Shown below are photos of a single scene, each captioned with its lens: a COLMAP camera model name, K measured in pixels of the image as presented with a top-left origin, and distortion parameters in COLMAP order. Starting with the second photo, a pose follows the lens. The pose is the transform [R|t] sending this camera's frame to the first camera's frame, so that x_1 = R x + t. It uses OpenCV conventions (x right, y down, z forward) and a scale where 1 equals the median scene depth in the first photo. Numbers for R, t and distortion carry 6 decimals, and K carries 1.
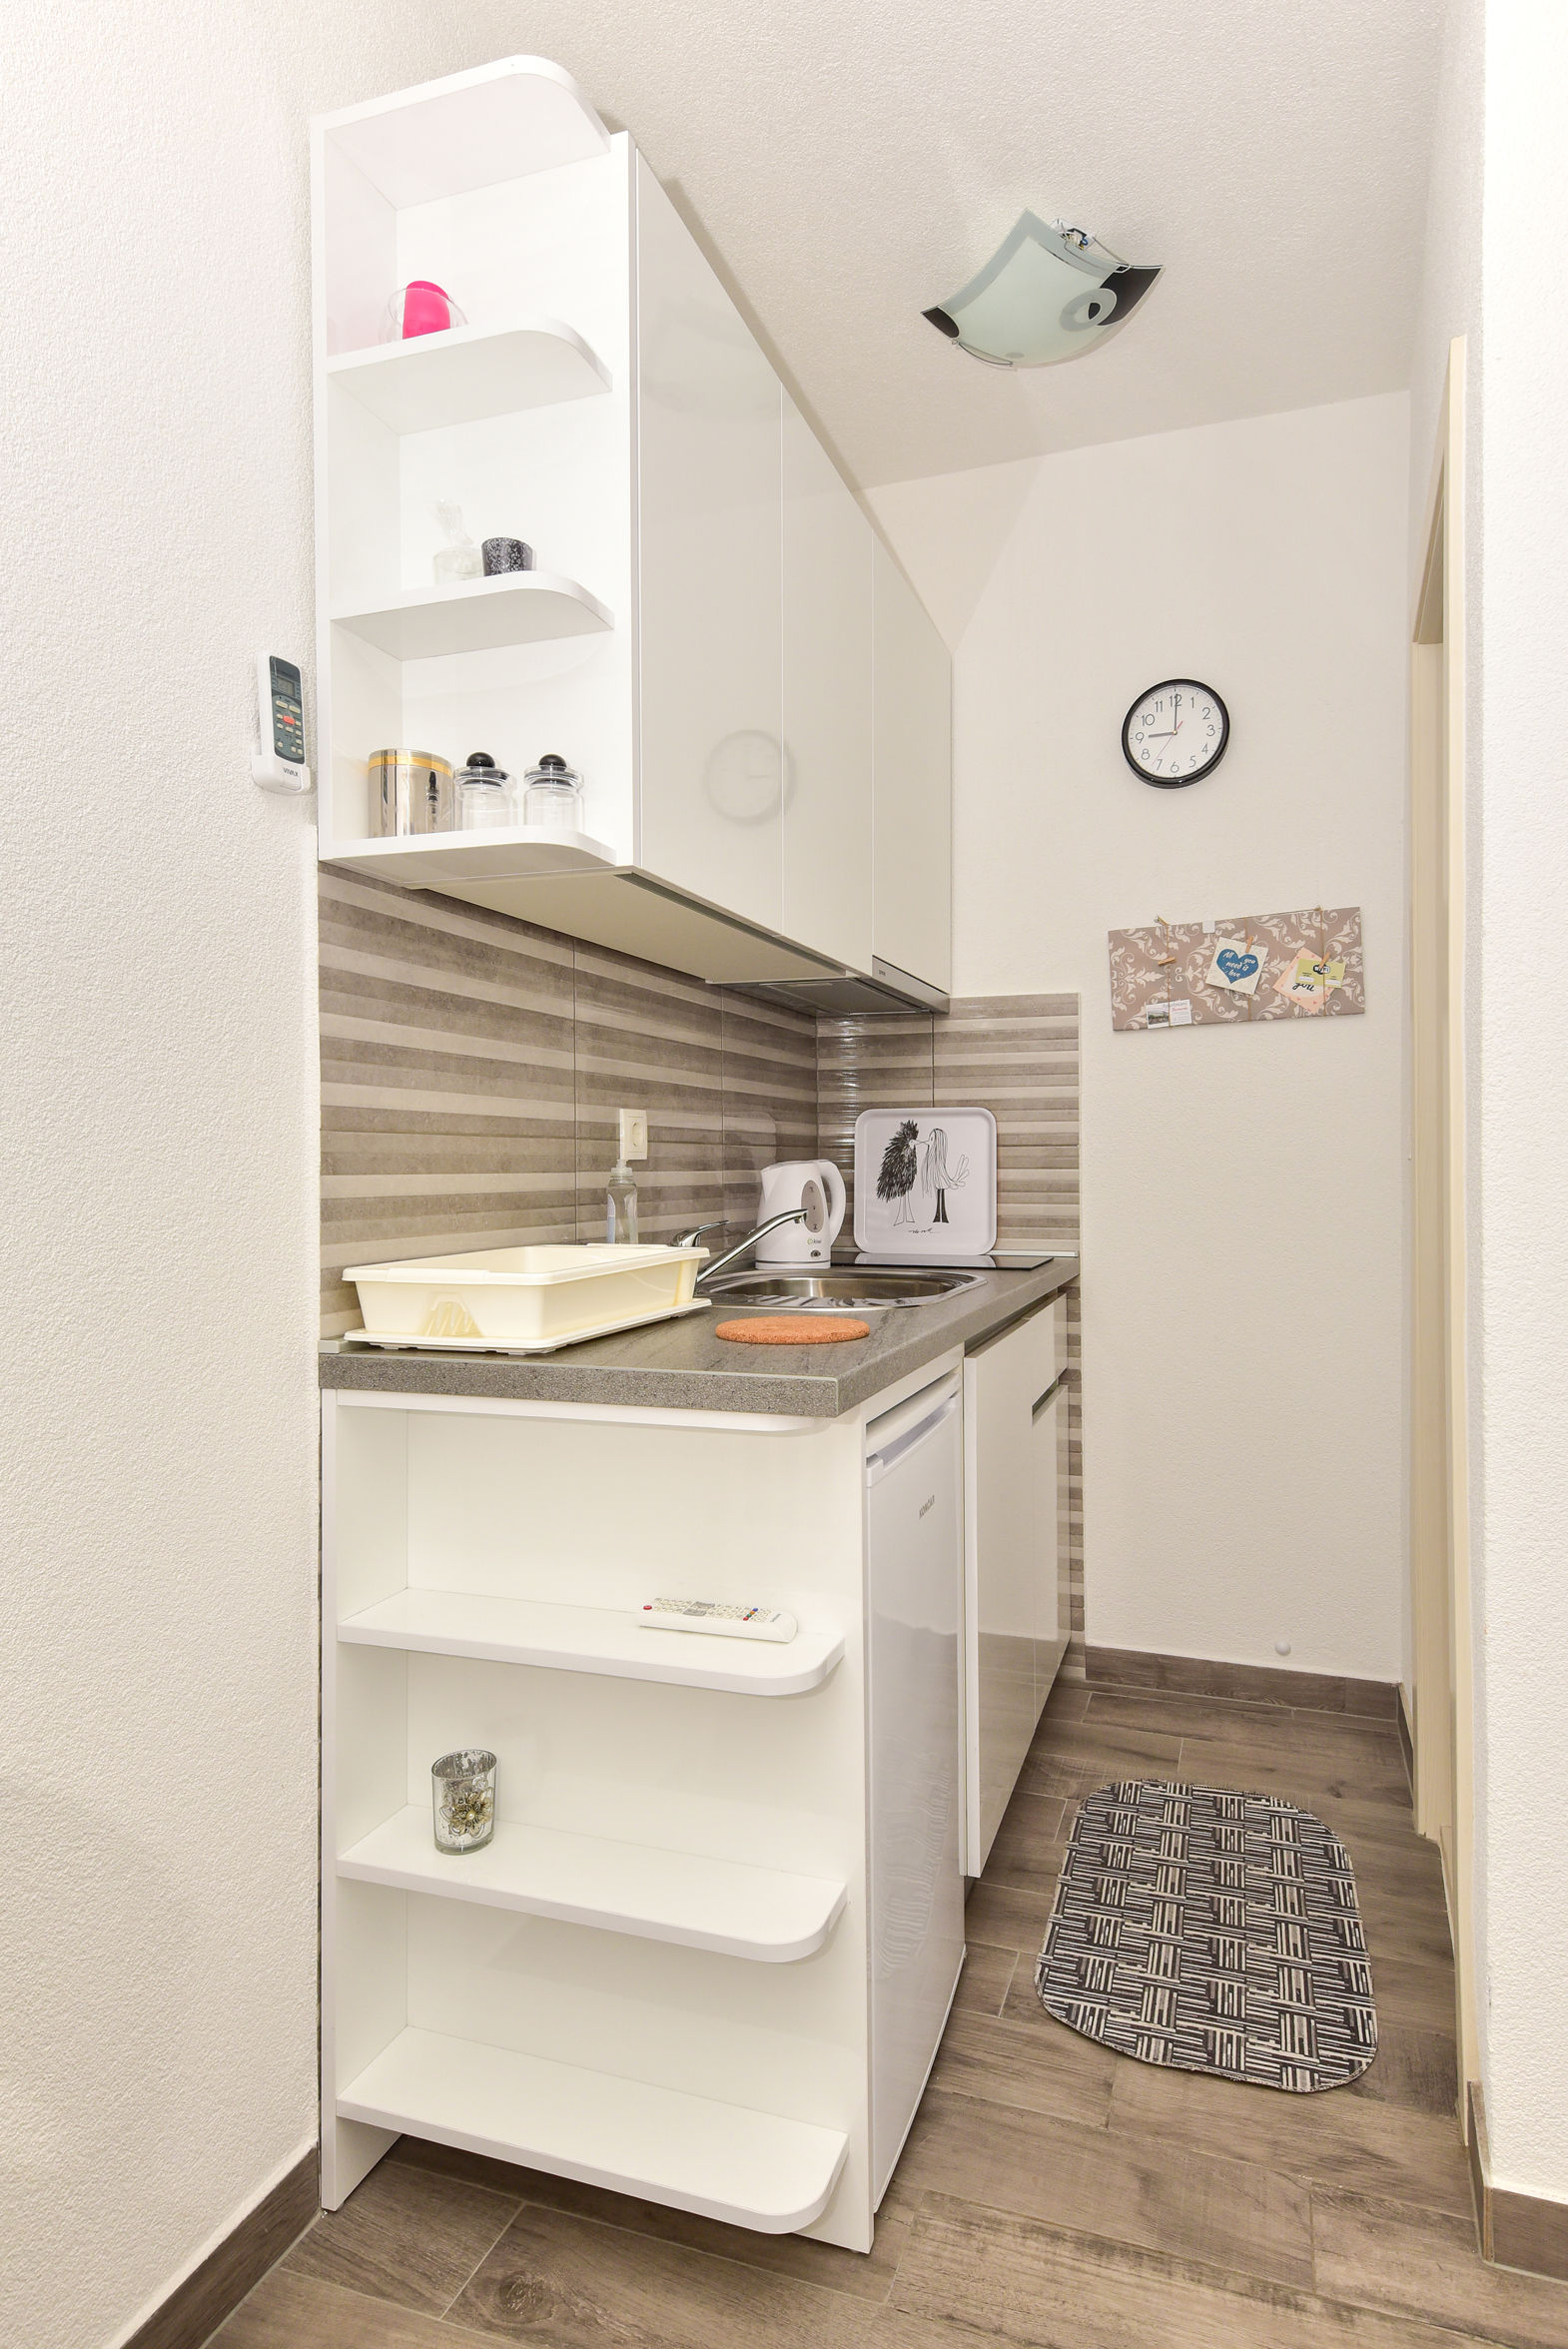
lens RADIAL K [[1284.4, 0, 836.0], [0, 1284.4, 1160.5], [0, 0, 1]] dist [0.028493, -0.001970]
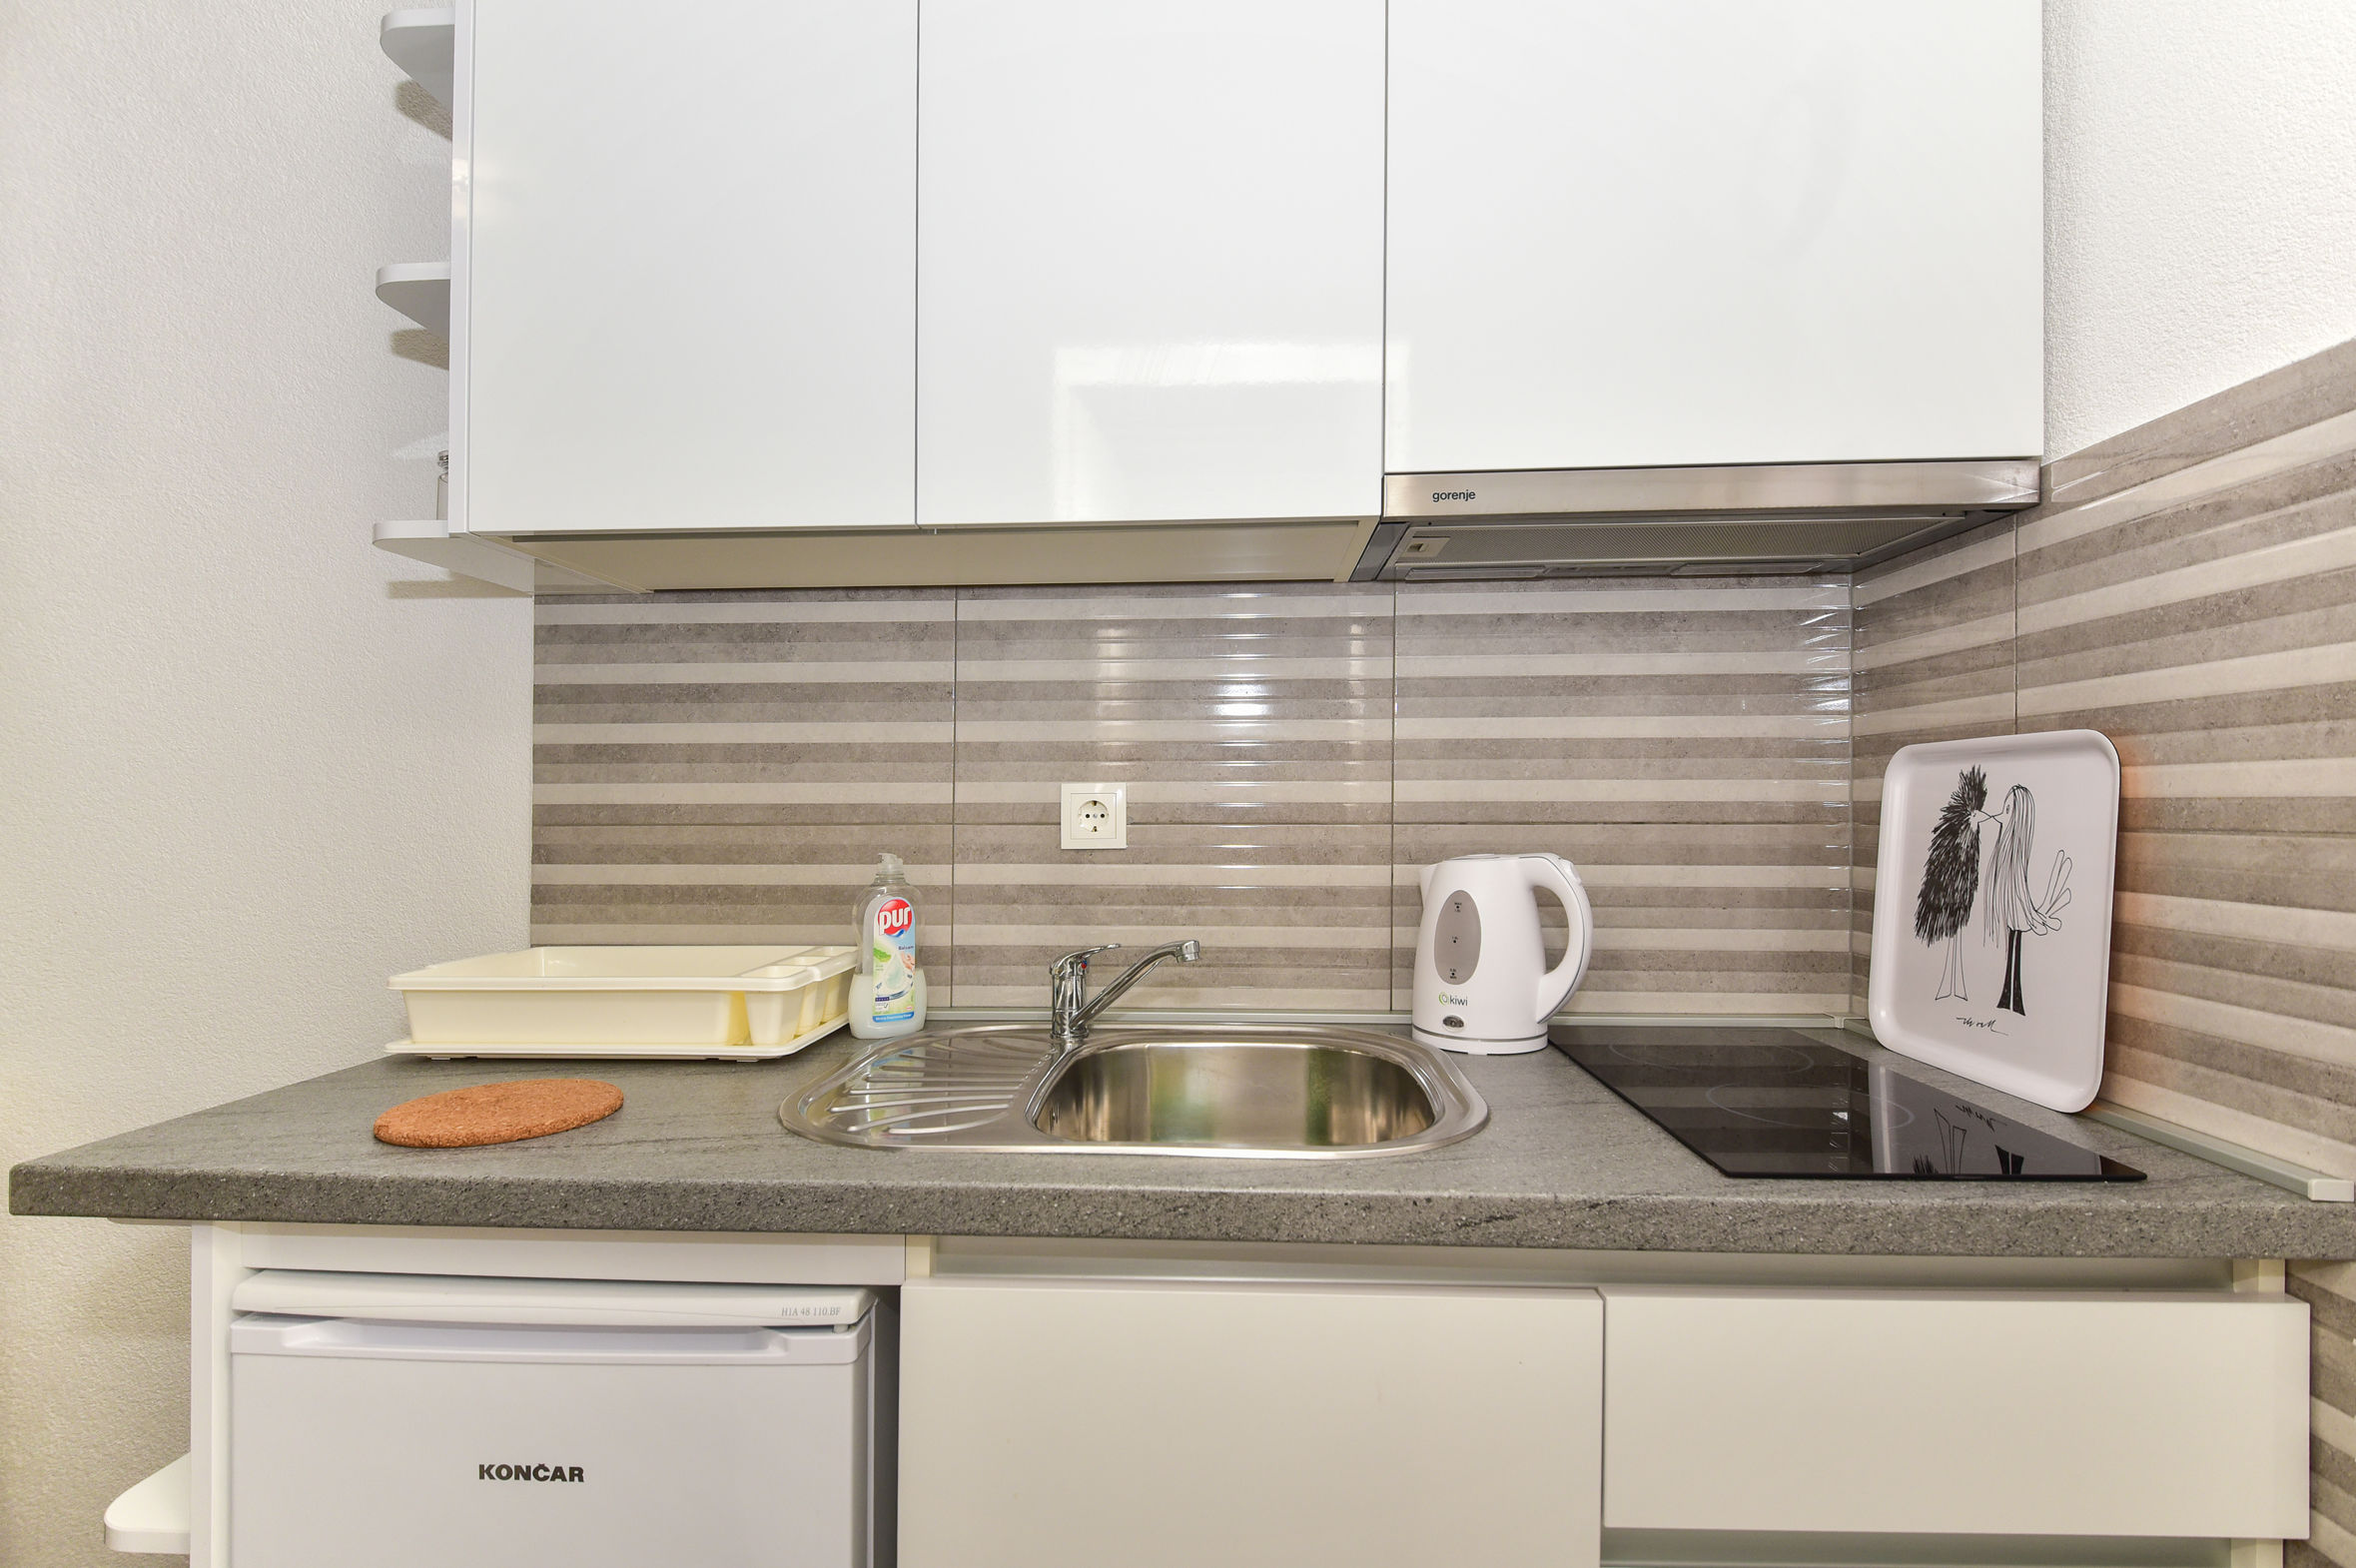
lens RADIAL K [[1085.6, 0, 1191.6], [0, 1085.6, 799.6], [0, 0, 1]] dist [0.021598, -0.018140]
pose [[0.264877, 0.007828, -0.964250, 0.532603], [0.007318, 0.999922, 0.010128, -0.039527], [0.964254, -0.009739, 0.264799, 0.986126]]
